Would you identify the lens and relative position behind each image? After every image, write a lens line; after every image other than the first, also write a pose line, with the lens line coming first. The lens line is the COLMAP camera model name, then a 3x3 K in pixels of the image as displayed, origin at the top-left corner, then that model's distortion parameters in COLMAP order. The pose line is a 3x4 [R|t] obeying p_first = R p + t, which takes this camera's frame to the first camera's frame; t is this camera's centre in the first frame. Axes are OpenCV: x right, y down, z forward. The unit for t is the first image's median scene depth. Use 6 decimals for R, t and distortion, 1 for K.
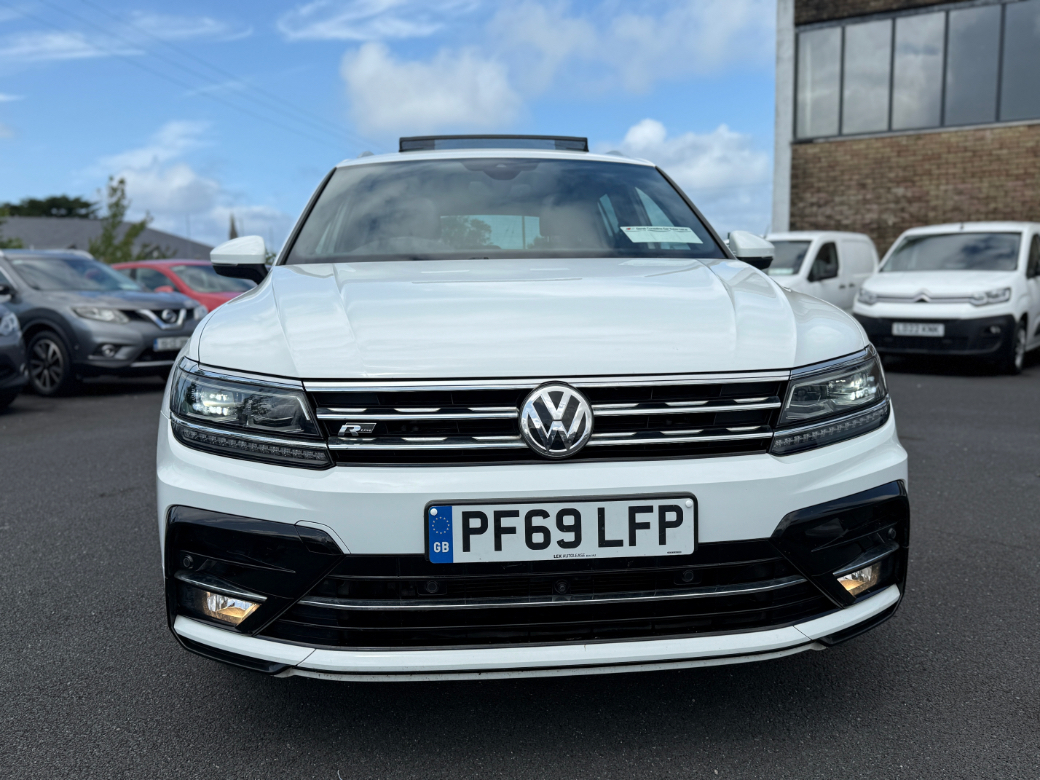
lens RADIAL K [[930.4, 0, 520.0], [0, 930.4, 390.0], [0, 0, 1]] dist [0.034818, -0.012152]
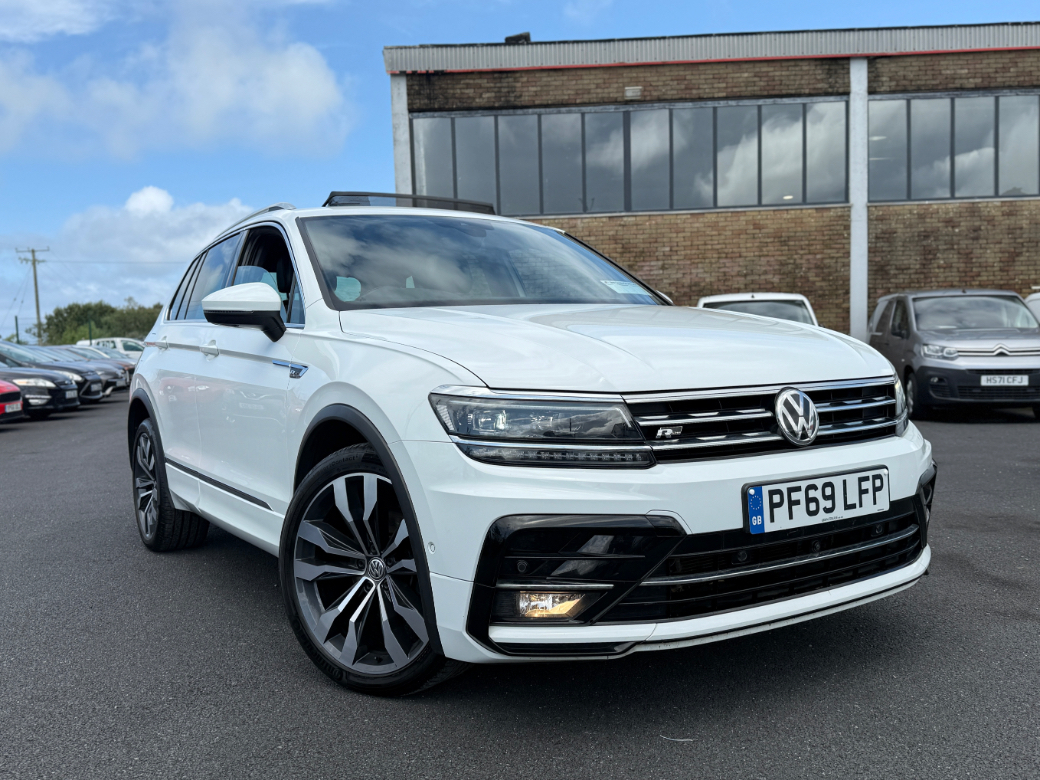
lens RADIAL K [[971.2, 0, 521.1], [0, 971.2, 400.9], [0, 0, 1]] dist [0.037854, -0.019774]
pose [[0.878386, -0.037735, 0.476461, -0.940222], [0.073190, 0.995741, -0.056069, 0.058158], [-0.472316, 0.084122, 0.877406, -0.000521]]
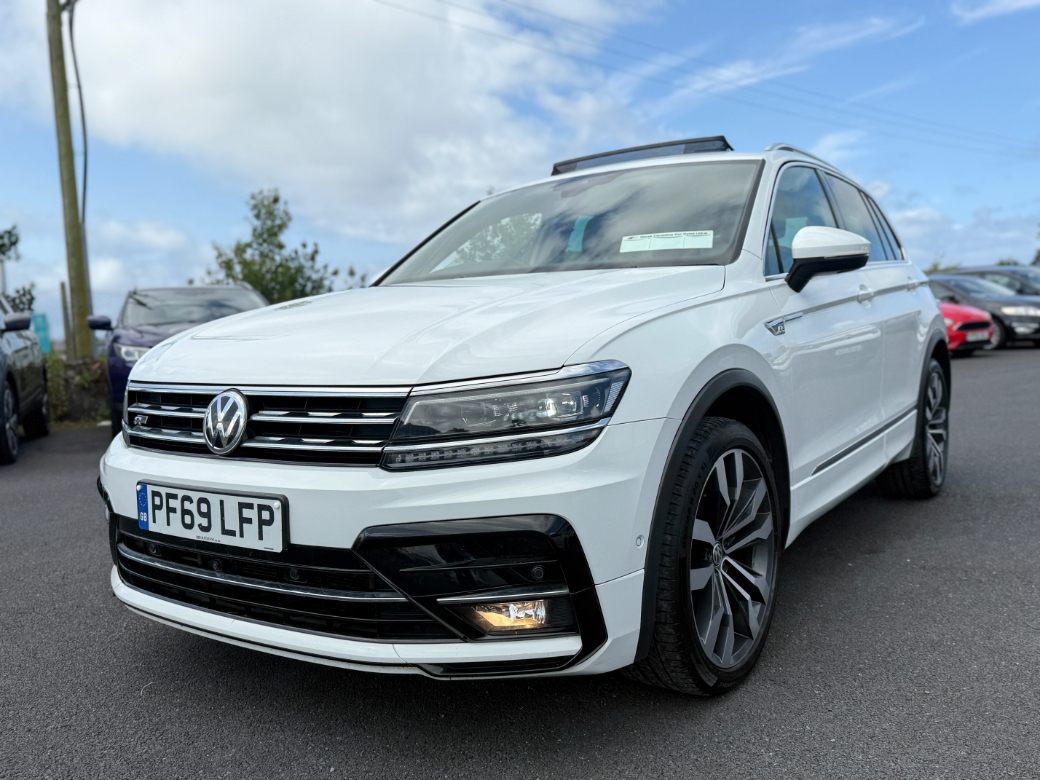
lens RADIAL K [[903.7, 0, 520.0], [0, 903.7, 390.0], [0, 0, 1]] dist [0.084141, -0.188625]
pose [[0.777991, 0.036482, -0.627215, 1.044908], [-0.039773, 0.999170, 0.008782, -0.032556], [0.627015, 0.018114, 0.778797, 0.345633]]
